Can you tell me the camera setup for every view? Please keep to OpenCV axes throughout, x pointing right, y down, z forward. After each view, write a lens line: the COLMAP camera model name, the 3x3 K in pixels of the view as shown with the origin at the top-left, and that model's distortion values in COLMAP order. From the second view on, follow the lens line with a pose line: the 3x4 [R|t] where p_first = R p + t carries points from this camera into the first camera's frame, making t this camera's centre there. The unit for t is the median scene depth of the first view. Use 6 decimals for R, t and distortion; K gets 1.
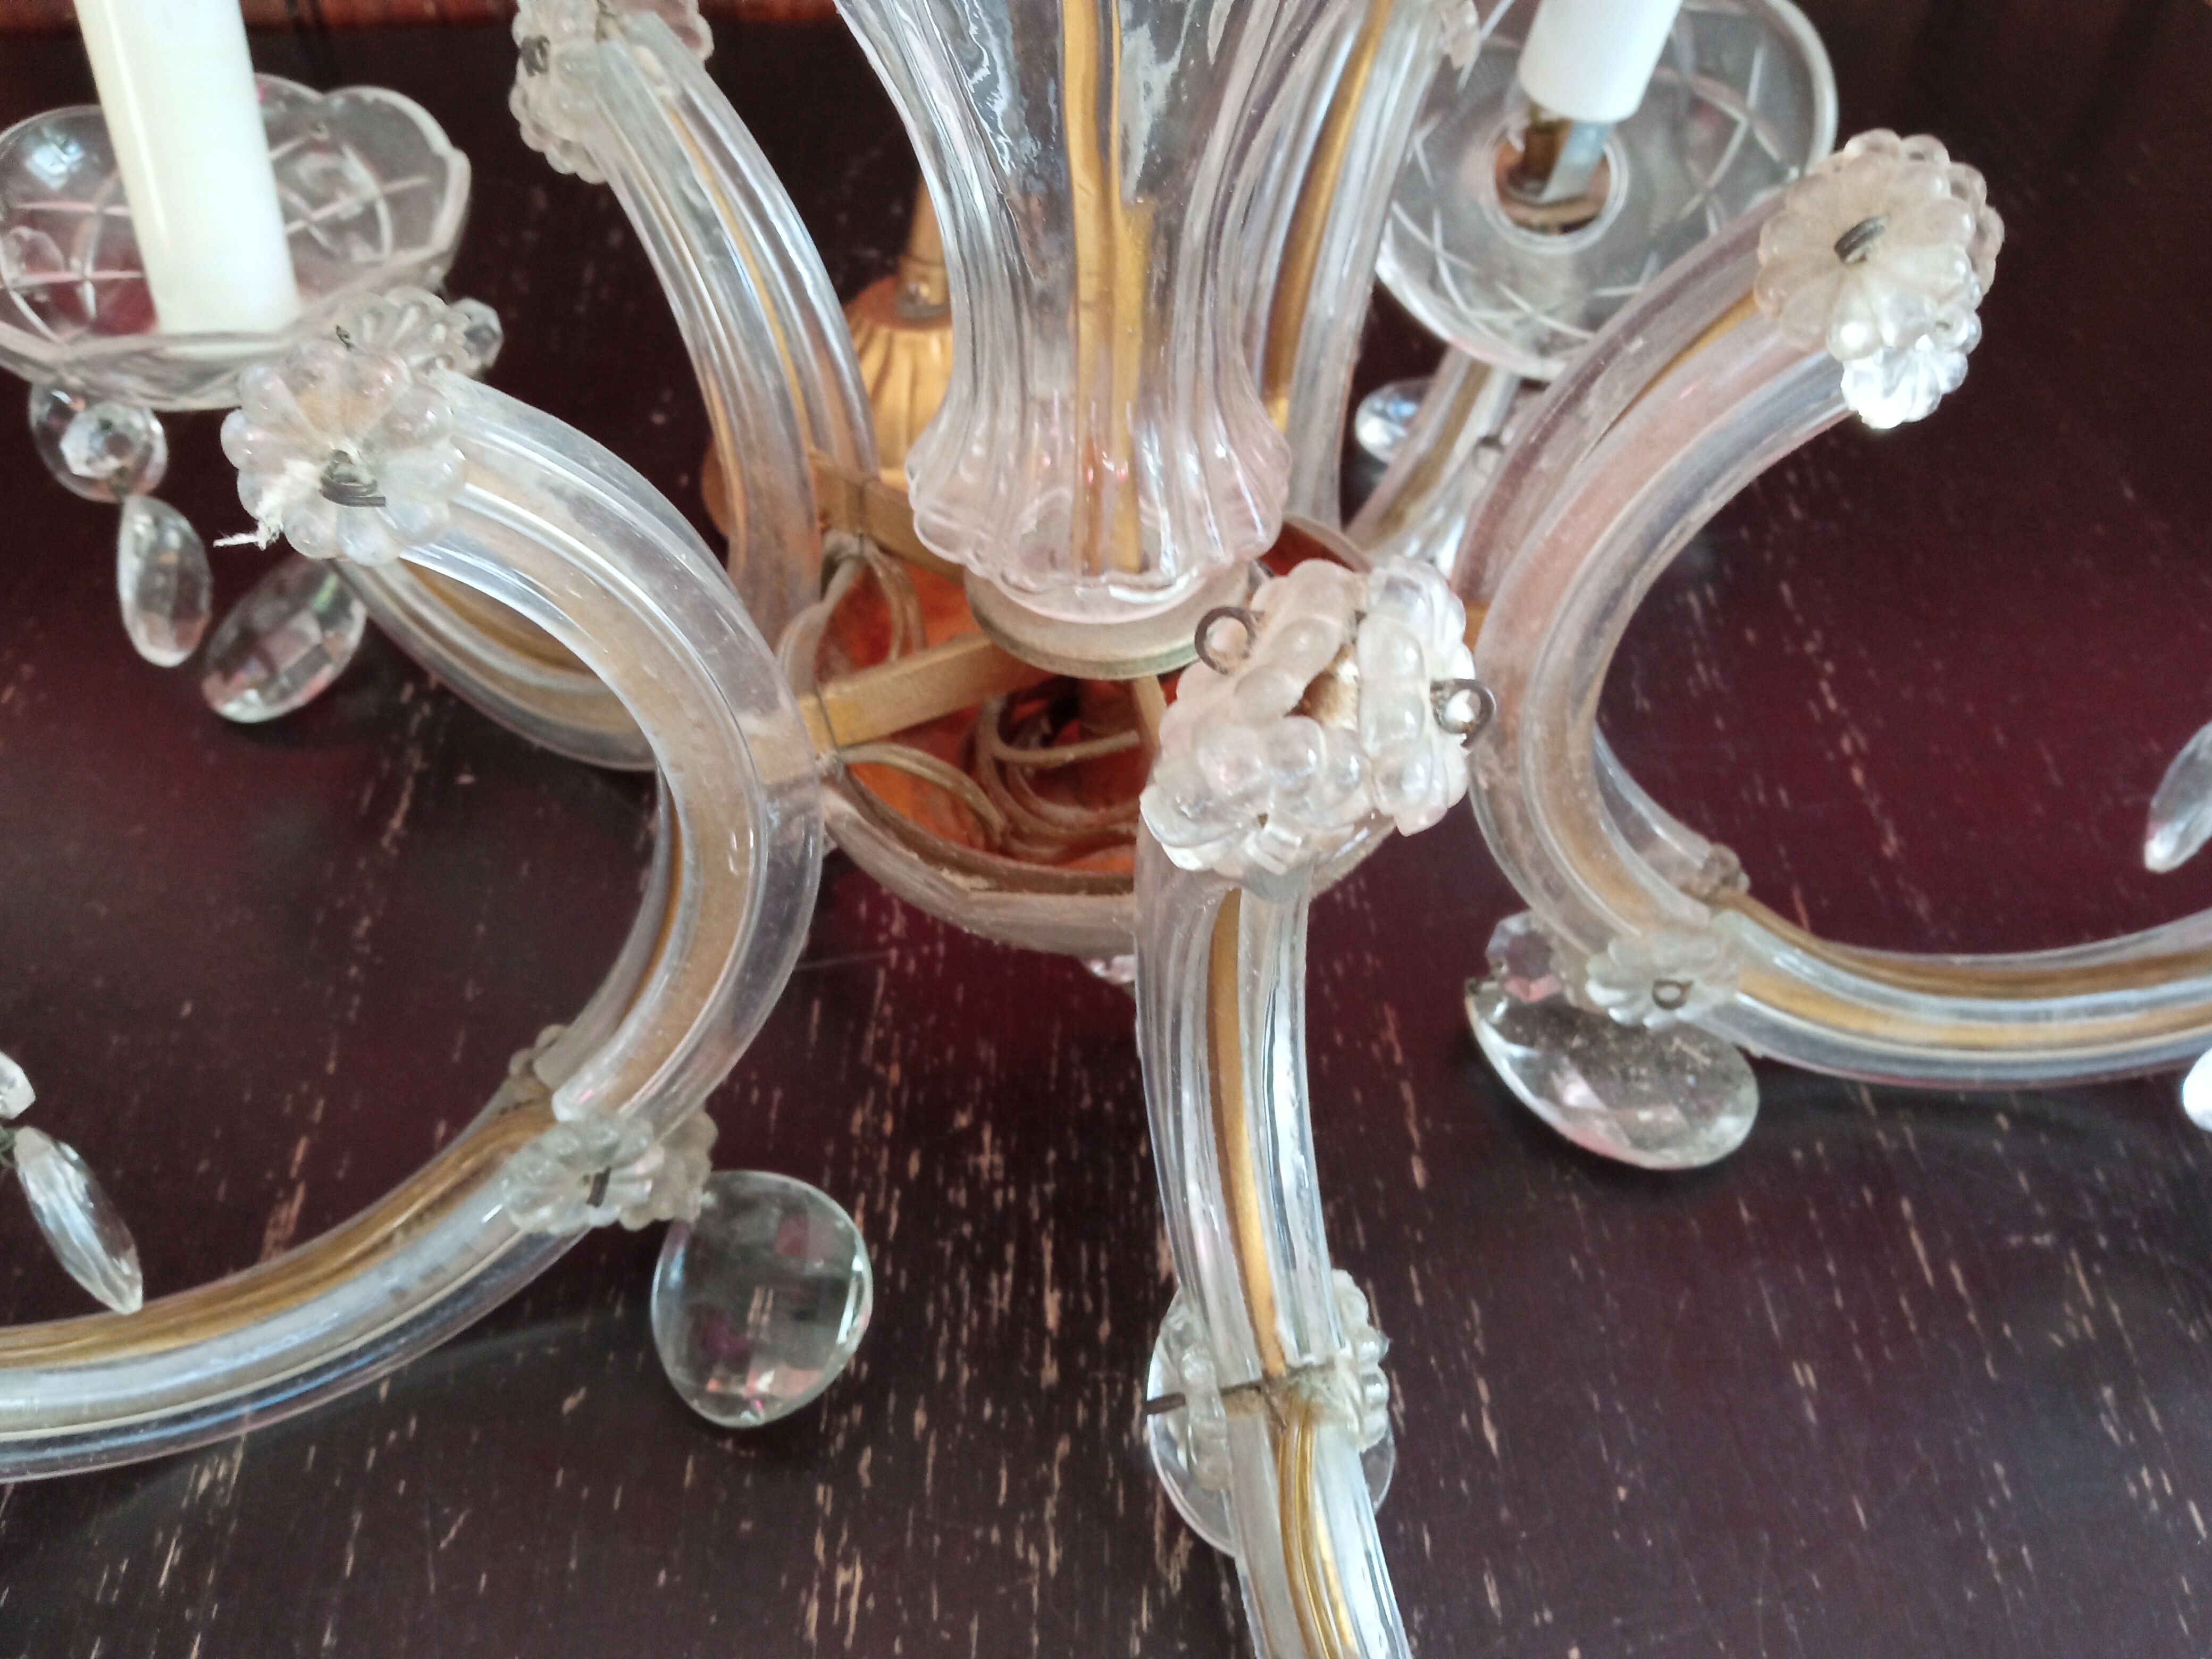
lens RADIAL K [[1830.9, 0, 1099.5], [0, 1830.9, 831.2], [0, 0, 1]] dist [0.135391, -0.260366]
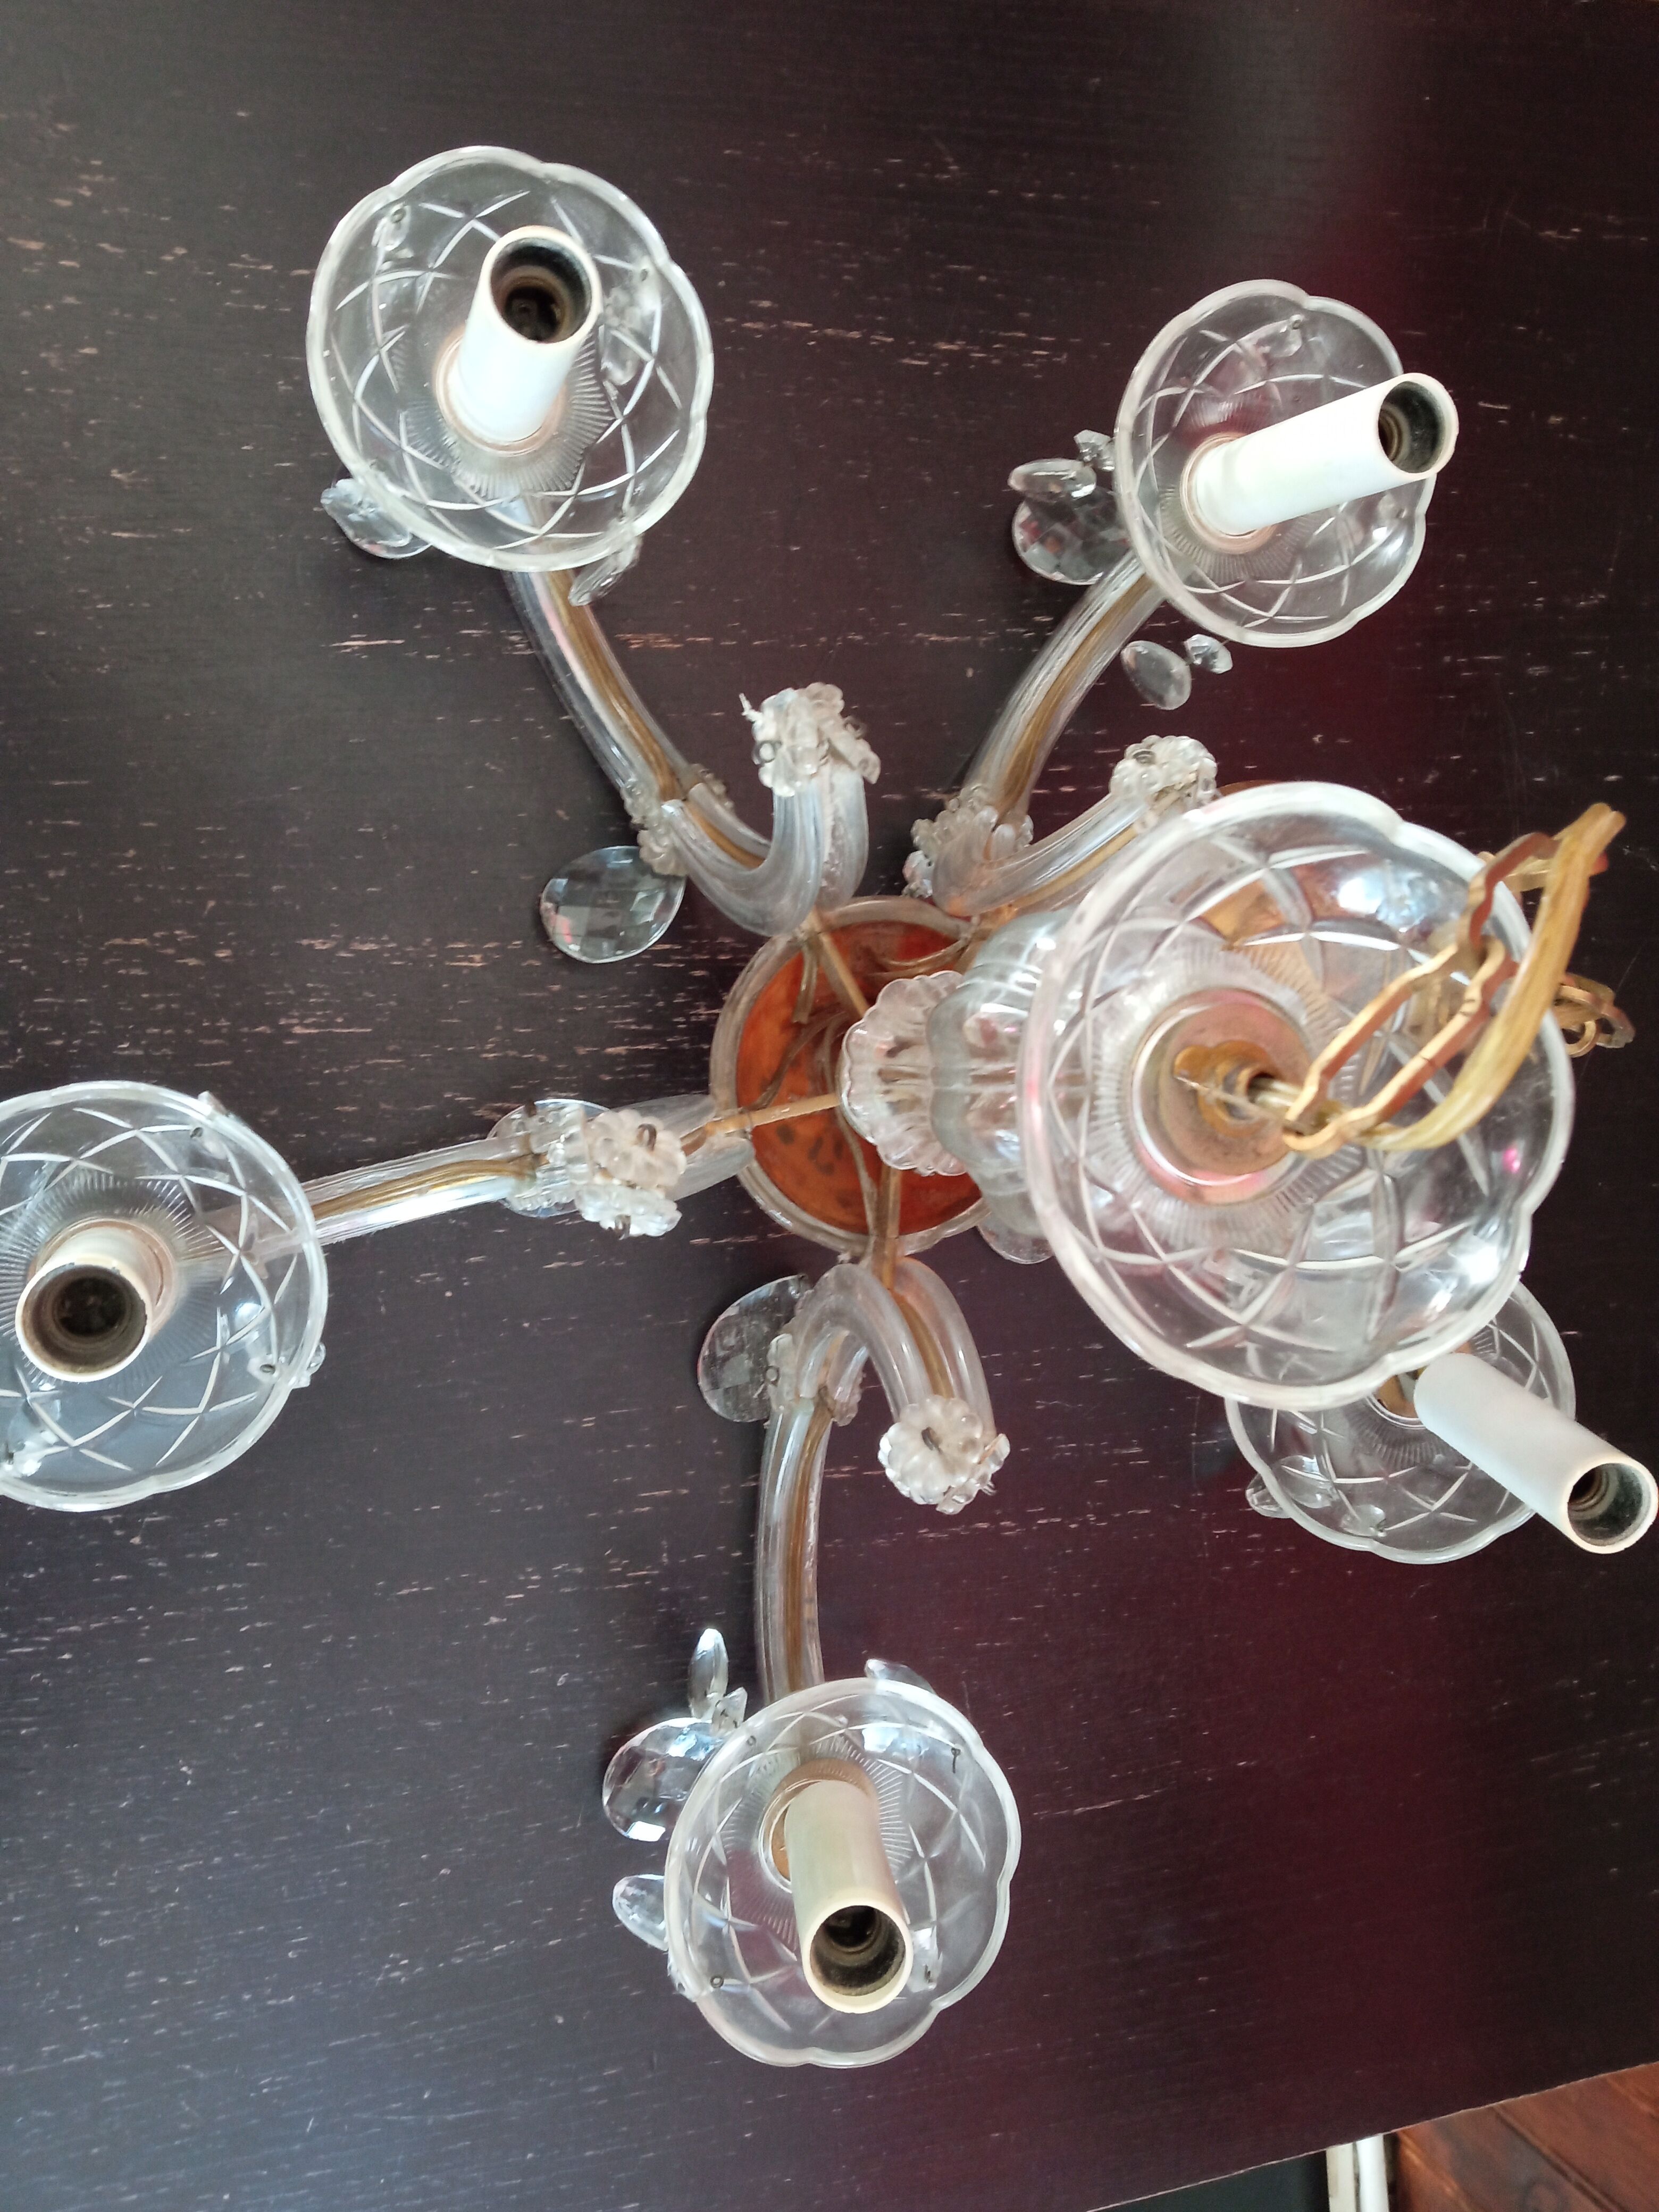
lens RADIAL K [[1821.5, 0, 829.5], [0, 1821.5, 1106.0], [0, 0, 1]] dist [0.127574, -0.002873]
pose [[0.017690, 0.999211, 0.035556, -0.029847], [-0.890260, -0.000446, 0.455452, -0.789428], [0.455108, -0.039711, 0.889550, -0.598913]]
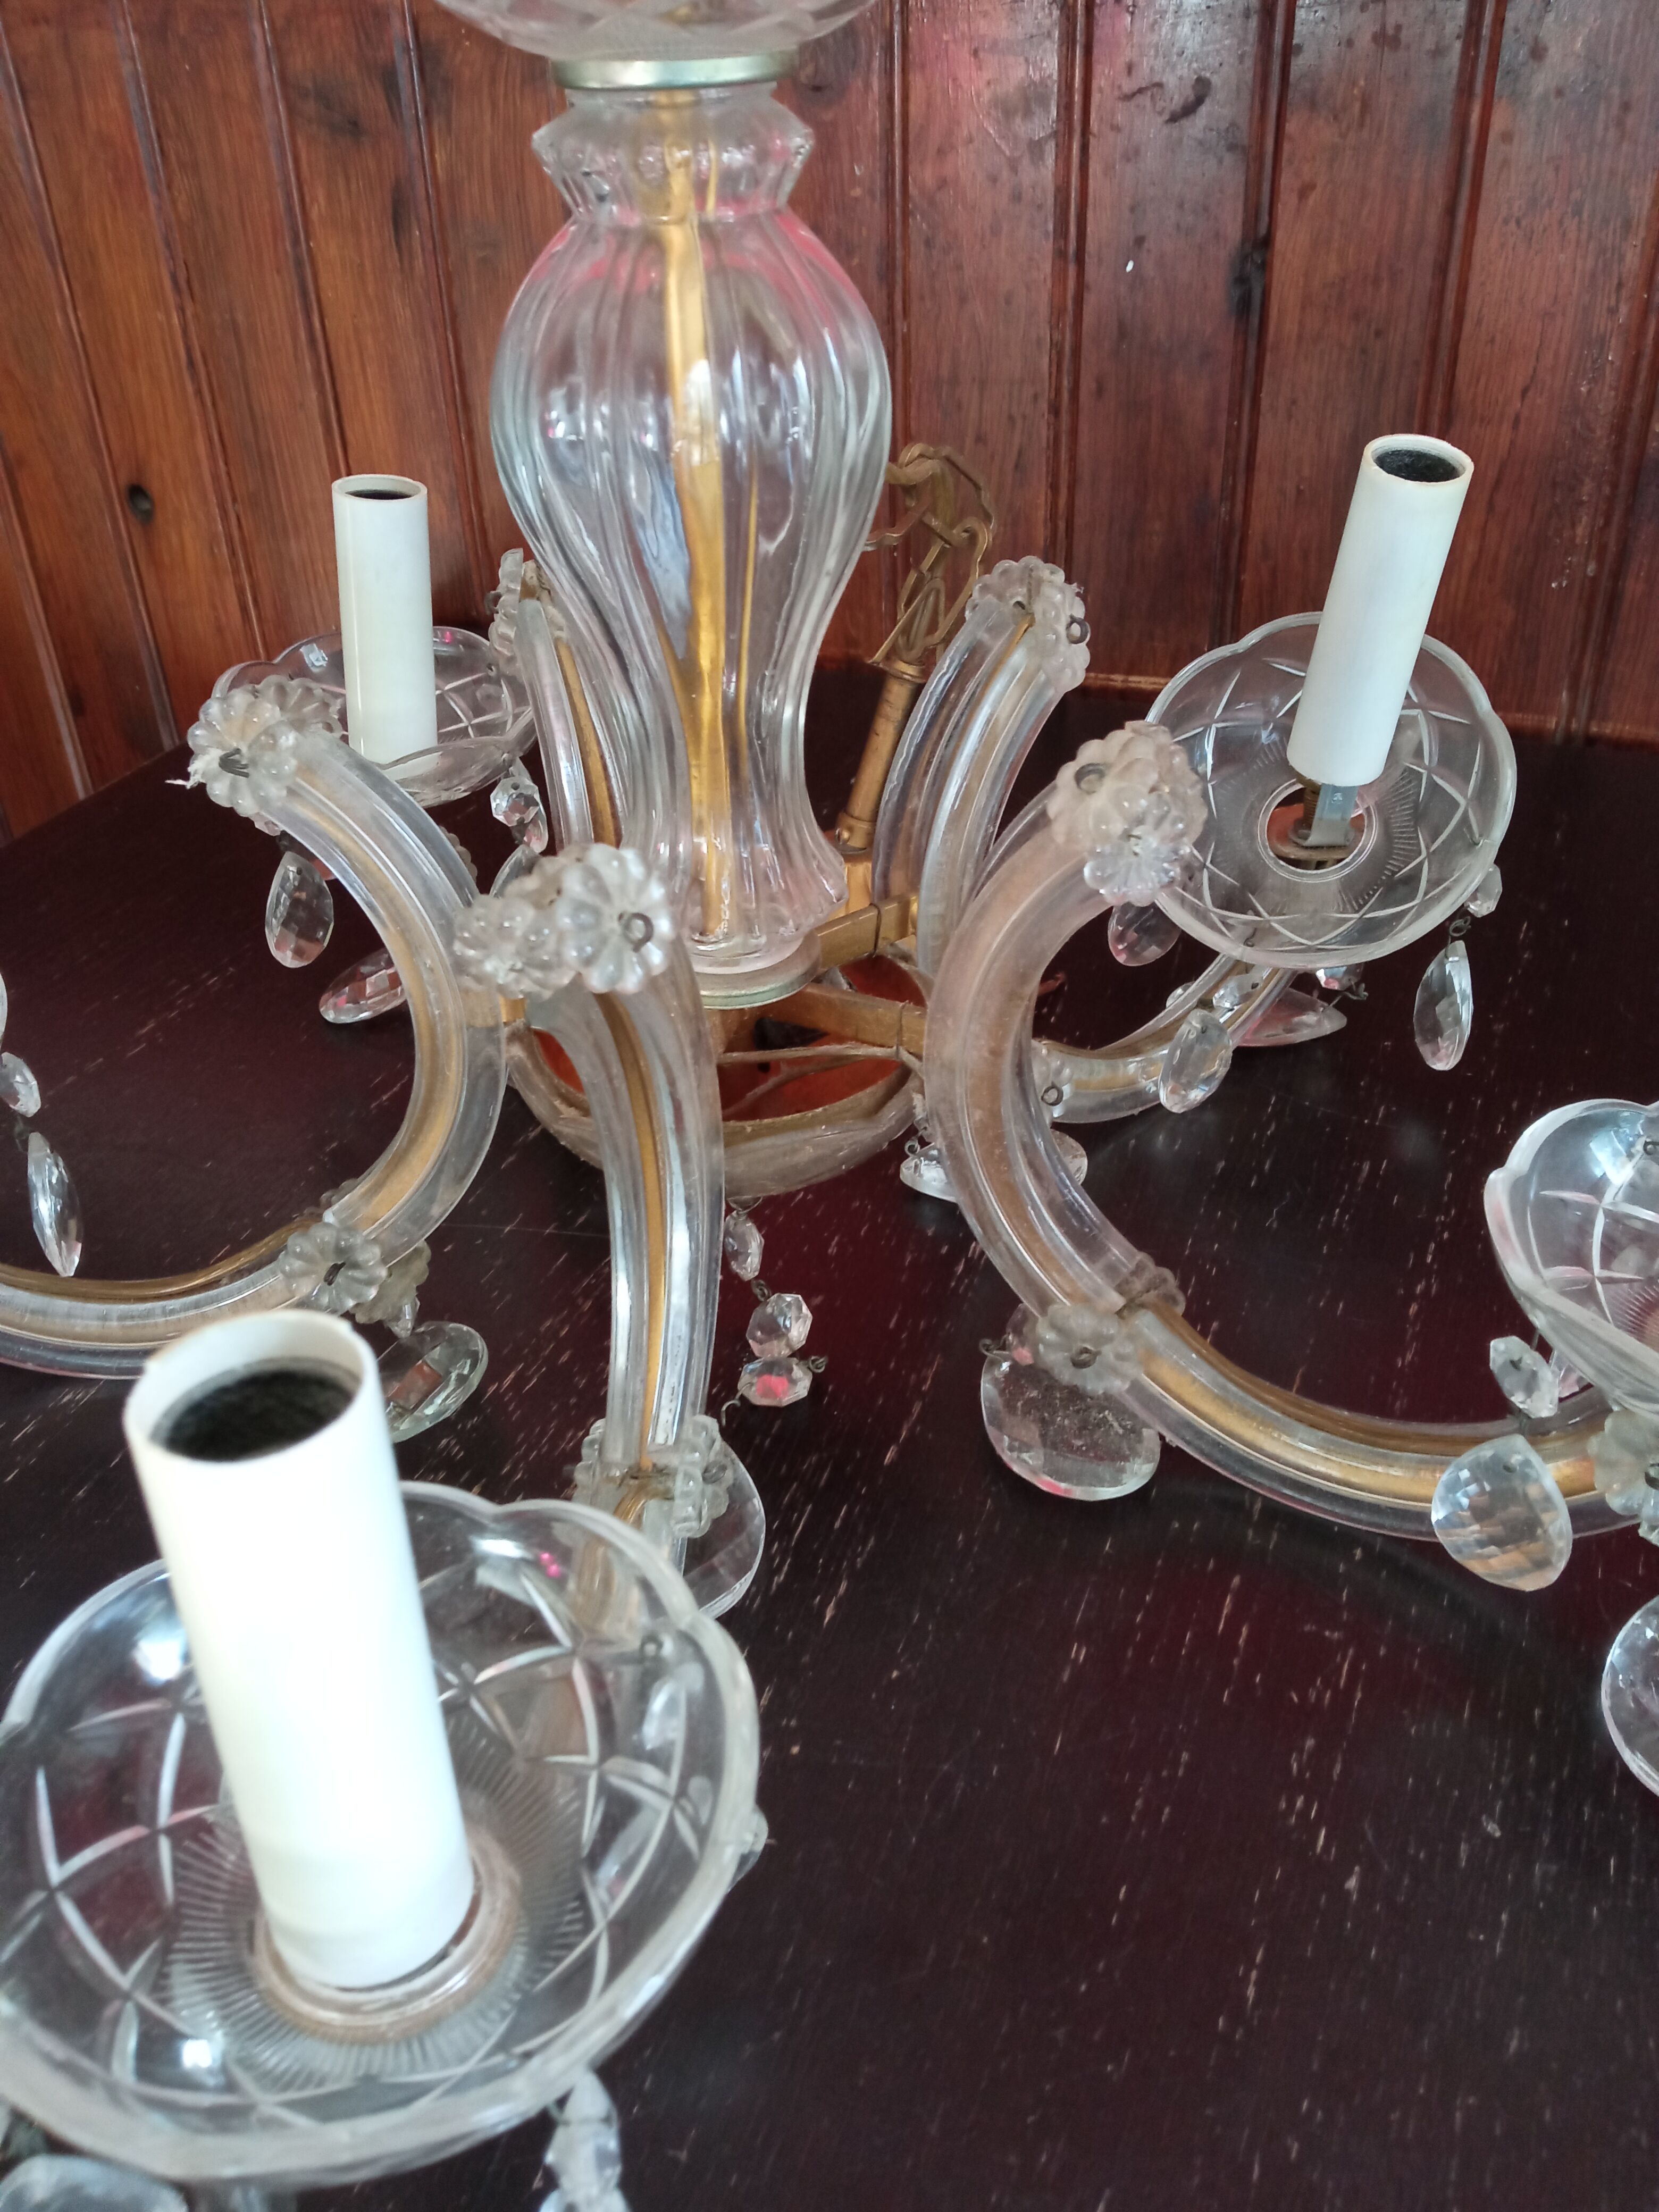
lens RADIAL K [[1830.9, 0, 826.8], [0, 1830.9, 1096.9], [0, 0, 1]] dist [0.135391, -0.260366]
pose [[0.917146, 0.202053, -0.343537, 0.537411], [-0.273935, 0.945669, -0.175126, 0.186060], [0.289488, 0.254723, 0.922666, -0.300677]]
